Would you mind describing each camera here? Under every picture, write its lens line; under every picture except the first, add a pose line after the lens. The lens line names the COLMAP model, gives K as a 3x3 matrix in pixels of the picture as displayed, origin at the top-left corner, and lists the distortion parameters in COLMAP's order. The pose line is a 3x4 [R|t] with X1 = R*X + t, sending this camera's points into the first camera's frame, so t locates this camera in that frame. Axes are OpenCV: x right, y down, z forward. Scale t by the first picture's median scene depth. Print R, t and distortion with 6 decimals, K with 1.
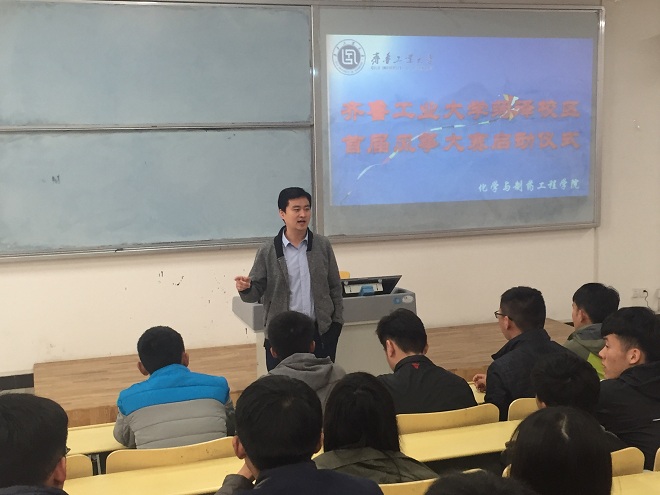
lens RADIAL K [[915.2, 0, 330.0], [0, 915.2, 247.5], [0, 0, 1]] dist [0.045755, 0.051196]
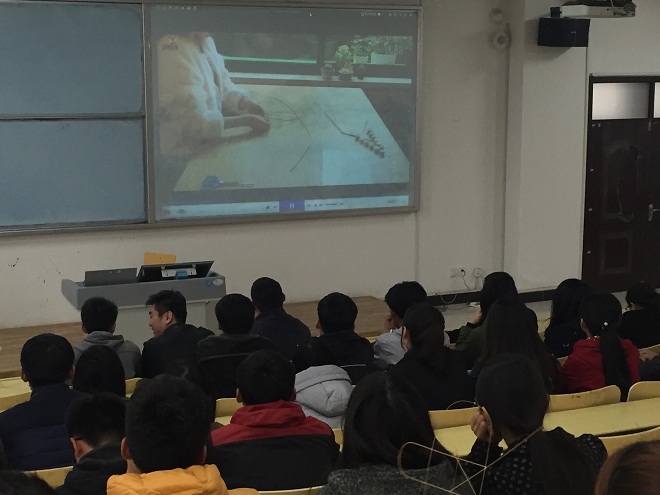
lens RADIAL K [[1080.3, 0, 330.0], [0, 1080.3, 247.5], [0, 0, 1]] dist [0.052323, 0.106984]
pose [[0.994261, 0.004826, 0.106875, 0.061538], [-0.008854, 0.999267, 0.037244, -0.029572], [-0.106617, -0.037977, 0.993575, -0.276900]]
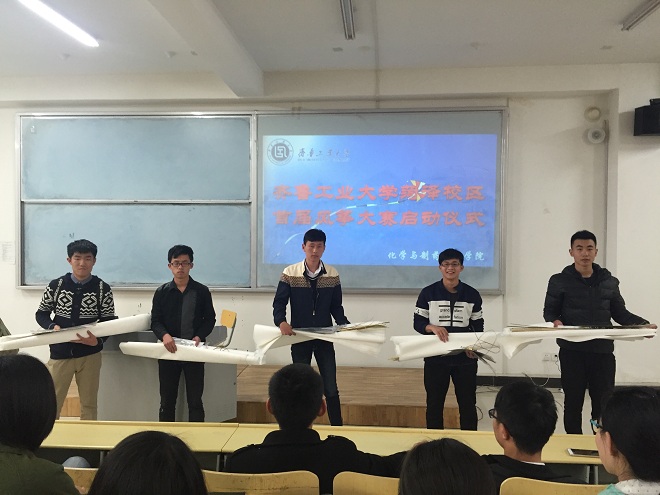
lens RADIAL K [[574.4, 0, 330.0], [0, 574.4, 247.5], [0, 0, 1]] dist [0.063761, -0.066868]
pose [[0.922410, 0.035286, -0.384596, 0.413679], [-0.070727, 0.994410, -0.078396, -0.010124], [0.379680, 0.099515, 0.919750, 0.276344]]
